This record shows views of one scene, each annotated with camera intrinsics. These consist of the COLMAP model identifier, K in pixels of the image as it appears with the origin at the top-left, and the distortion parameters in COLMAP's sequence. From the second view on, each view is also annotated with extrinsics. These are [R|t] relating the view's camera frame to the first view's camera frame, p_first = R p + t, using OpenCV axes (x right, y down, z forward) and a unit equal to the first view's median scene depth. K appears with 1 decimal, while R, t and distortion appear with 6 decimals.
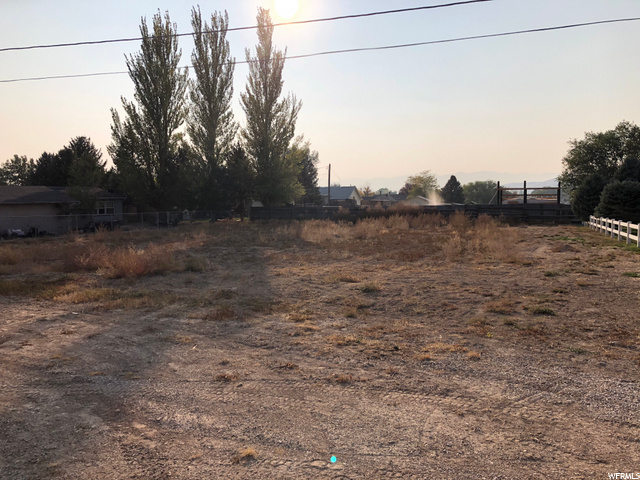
lens RADIAL K [[525.2, 0, 320.0], [0, 525.2, 240.0], [0, 0, 1]] dist [0.002385, -0.004450]
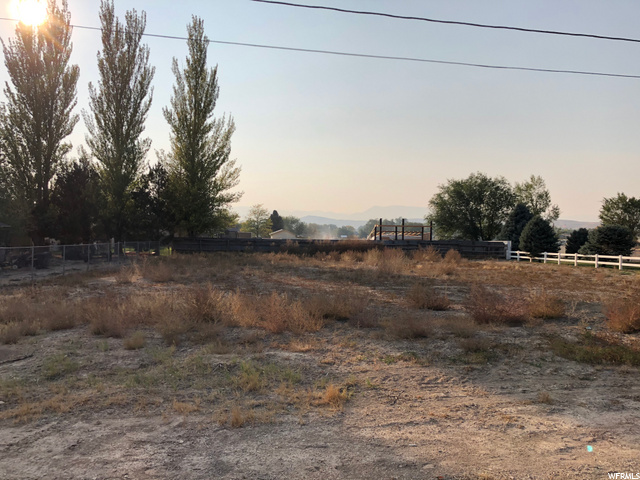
lens RADIAL K [[525.2, 0, 320.0], [0, 525.2, 240.0], [0, 0, 1]] dist [0.002385, -0.004450]
pose [[0.900056, 0.023421, 0.435144, -0.286283], [0.003742, 0.998102, -0.061462, -0.002466], [-0.435758, 0.056947, 0.898261, 0.109985]]
